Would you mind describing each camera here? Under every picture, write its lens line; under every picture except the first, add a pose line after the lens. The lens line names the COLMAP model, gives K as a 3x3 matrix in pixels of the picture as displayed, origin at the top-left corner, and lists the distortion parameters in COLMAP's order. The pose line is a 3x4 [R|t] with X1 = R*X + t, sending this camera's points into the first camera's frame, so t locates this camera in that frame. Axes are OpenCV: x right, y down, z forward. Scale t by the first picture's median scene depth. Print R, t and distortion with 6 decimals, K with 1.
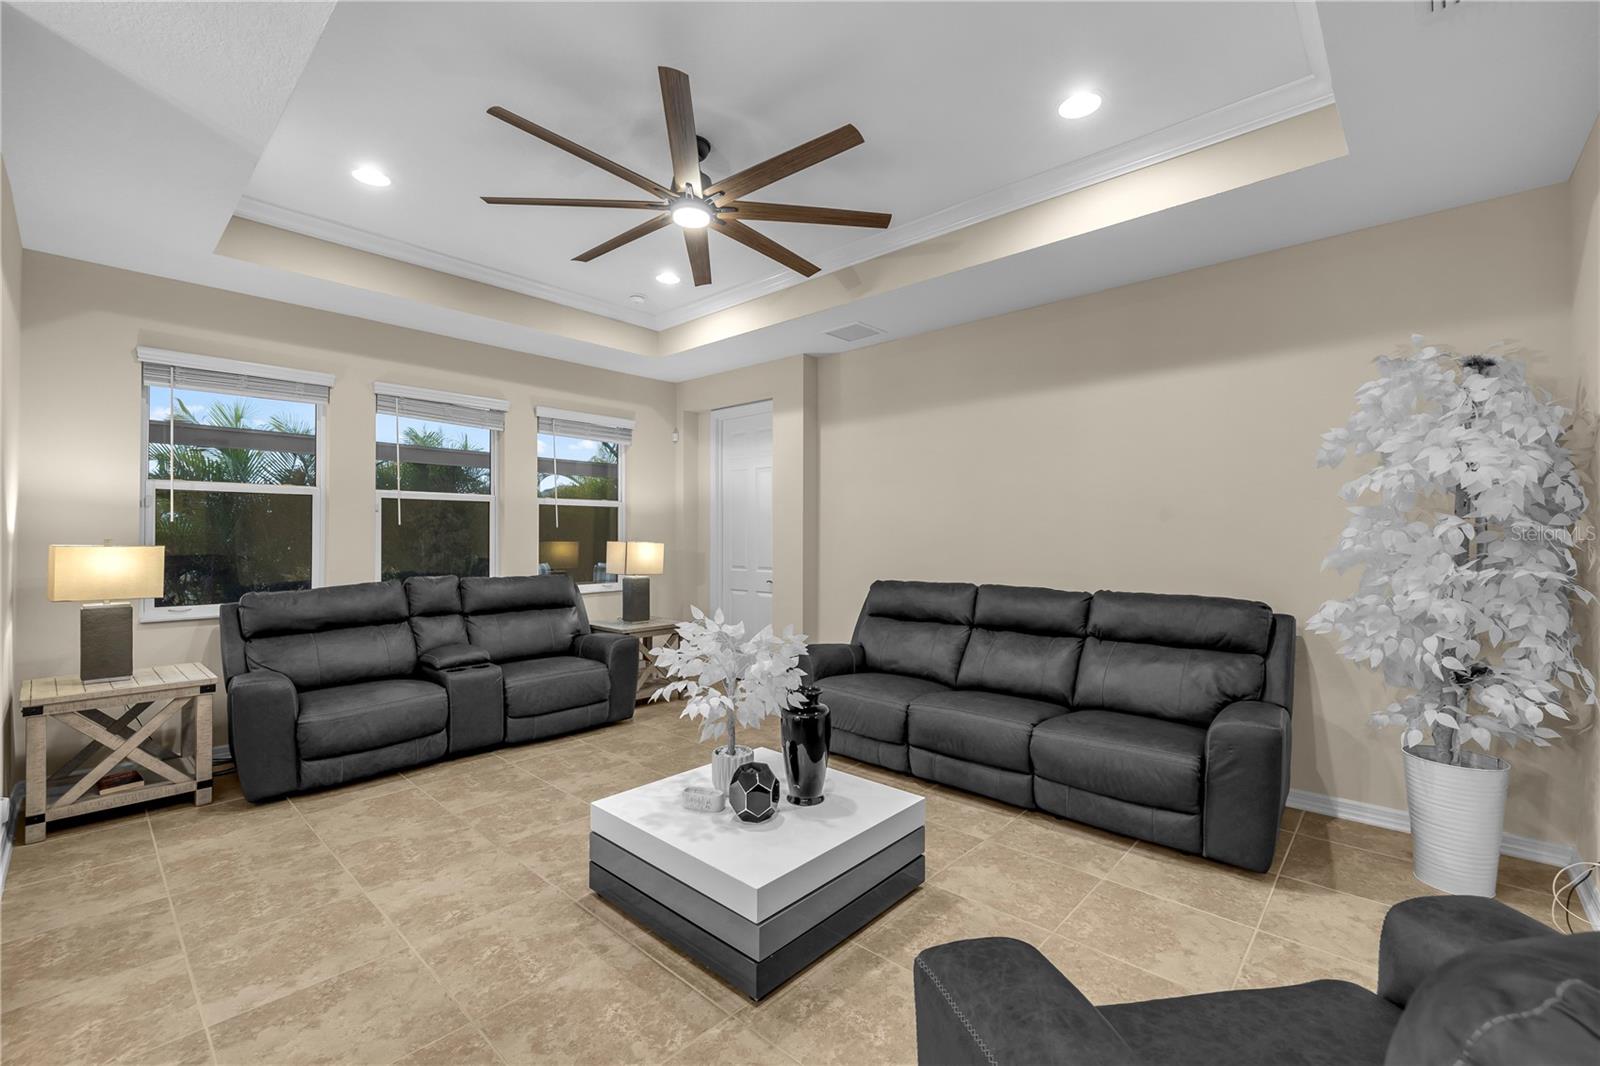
lens RADIAL K [[664.5, 0, 810.7], [0, 664.5, 536.0], [0, 0, 1]] dist [-0.002083, 0.000295]
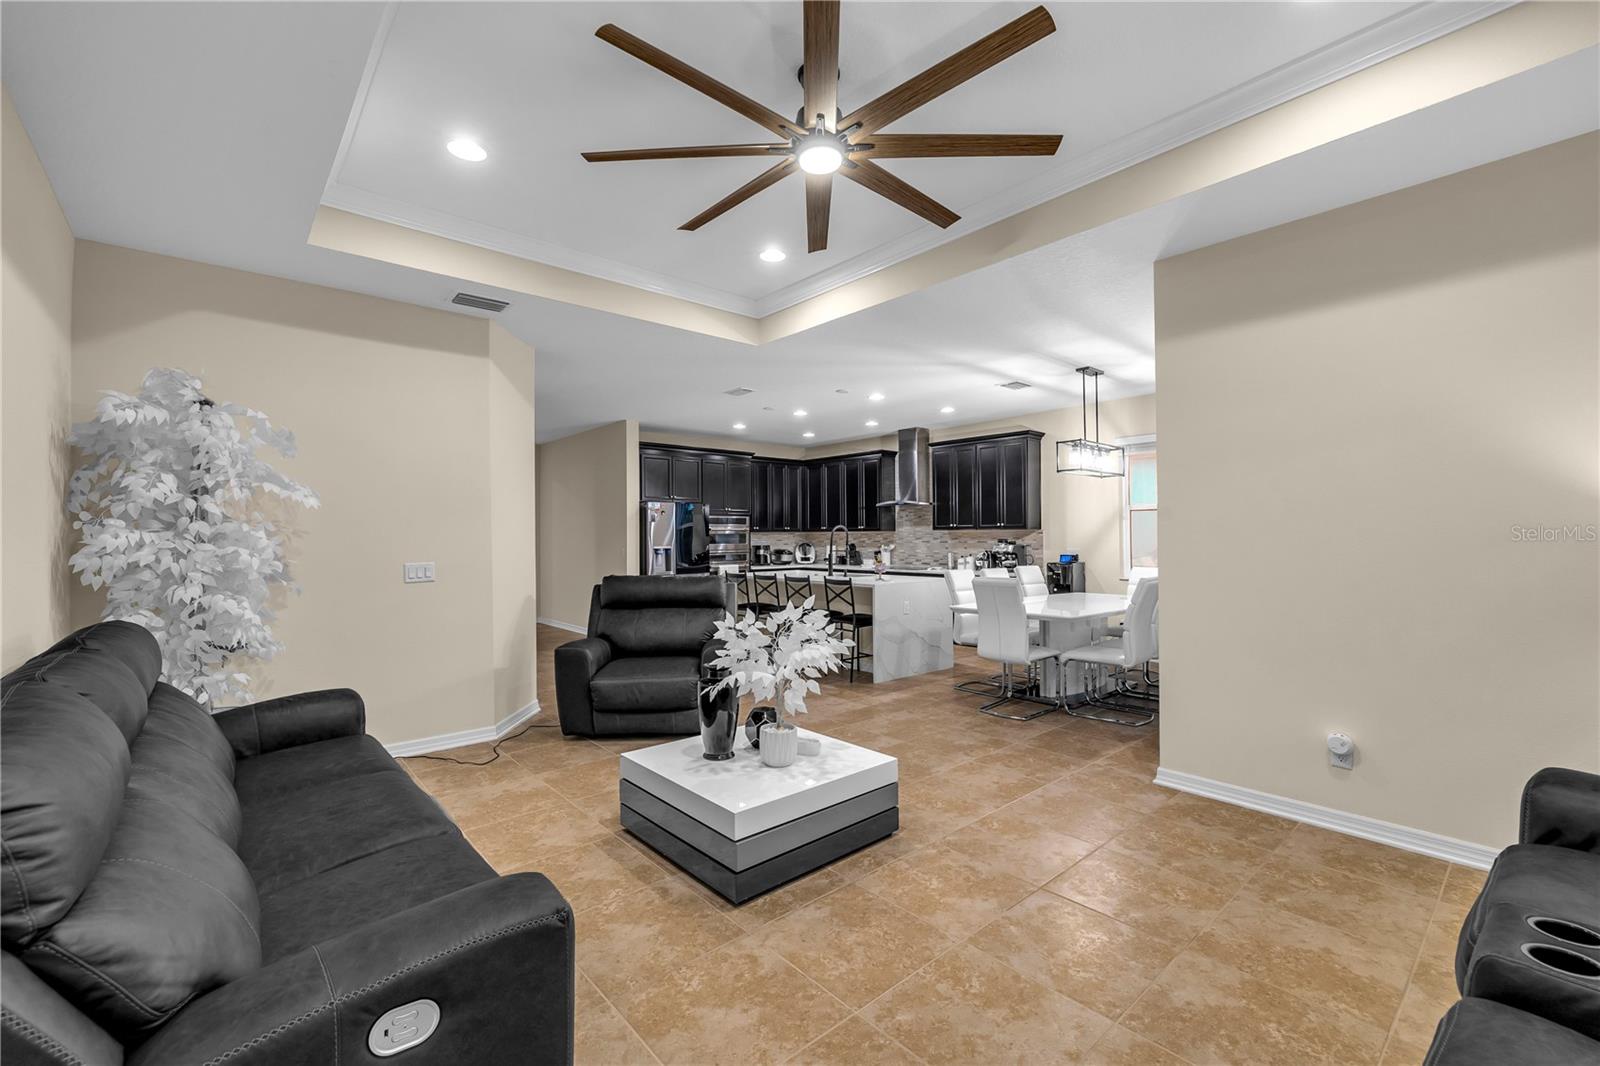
lens RADIAL K [[664.5, 0, 800.4], [0, 664.5, 534.3], [0, 0, 1]] dist [-0.002083, 0.000295]
pose [[-0.992967, 0.004107, 0.118321, -0.218133], [0.004643, 0.999980, 0.004253, -0.004824], [-0.118301, 0.004773, -0.992966, 1.598953]]
